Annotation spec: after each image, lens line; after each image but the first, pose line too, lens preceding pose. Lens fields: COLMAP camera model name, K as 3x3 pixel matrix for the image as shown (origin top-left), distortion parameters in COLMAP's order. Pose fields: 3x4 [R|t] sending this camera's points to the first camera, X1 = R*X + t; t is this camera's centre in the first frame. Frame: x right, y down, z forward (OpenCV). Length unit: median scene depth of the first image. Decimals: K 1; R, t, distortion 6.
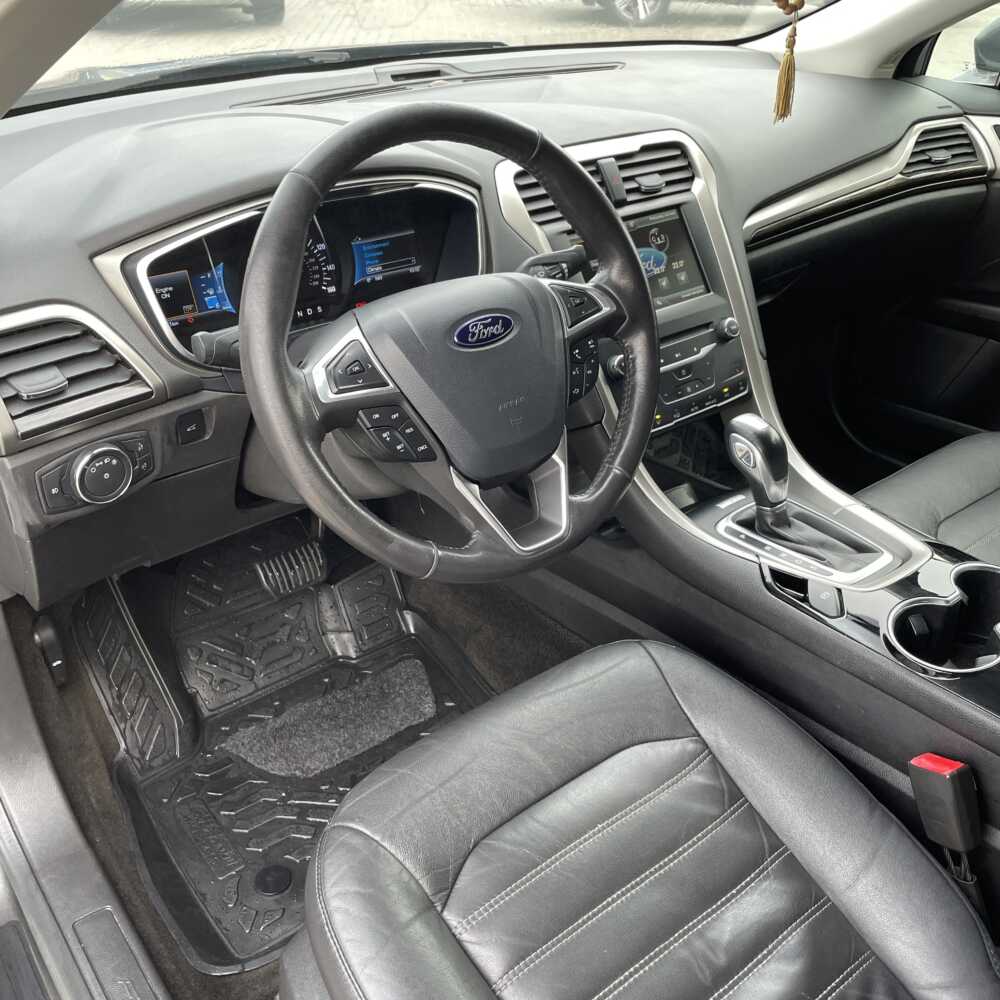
lens RADIAL K [[1001.0, 0, 500.3], [0, 1001.0, 503.7], [0, 0, 1]] dist [0.027835, 0.000000]
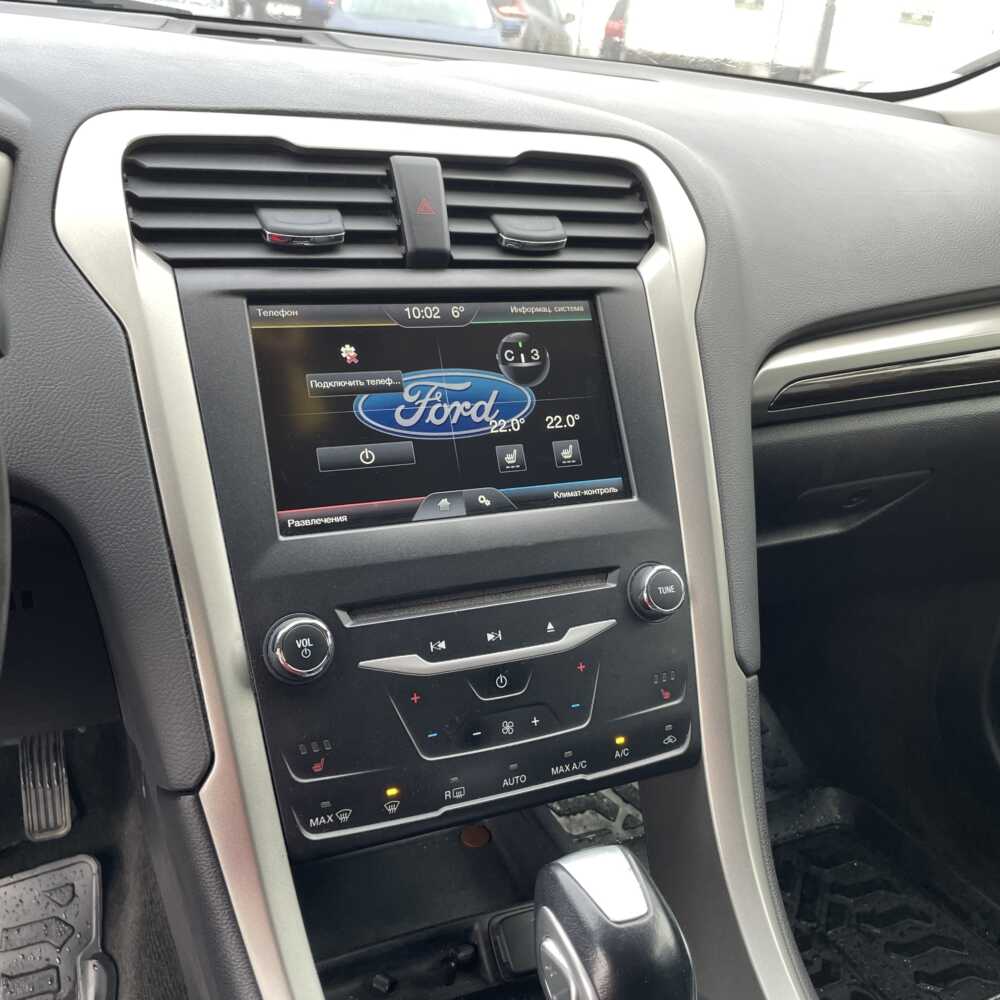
lens RADIAL K [[1001.0, 0, 498.0], [0, 1001.0, 495.1], [0, 0, 1]] dist [0.027835, 0.000000]
pose [[0.966036, 0.168394, -0.196007, 0.243374], [-0.196173, 0.971630, -0.132105, -0.148207], [0.168200, 0.166070, 0.971663, 0.594750]]
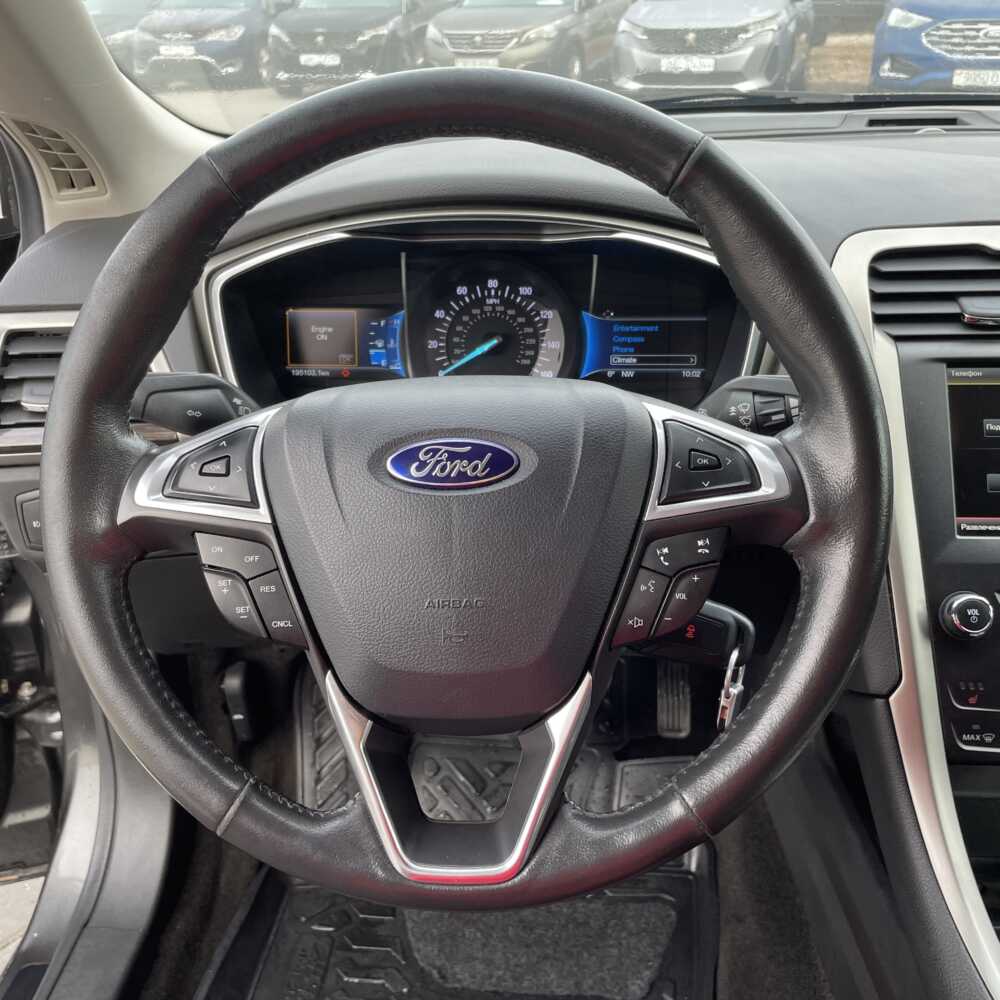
lens RADIAL K [[1001.0, 0, 501.3], [0, 1001.0, 508.4], [0, 0, 1]] dist [0.027835, 0.000000]
pose [[0.742526, 0.269341, -0.613278, 0.237208], [-0.324780, 0.945533, 0.022034, -0.114505], [0.585810, 0.182819, 0.789559, 0.388859]]
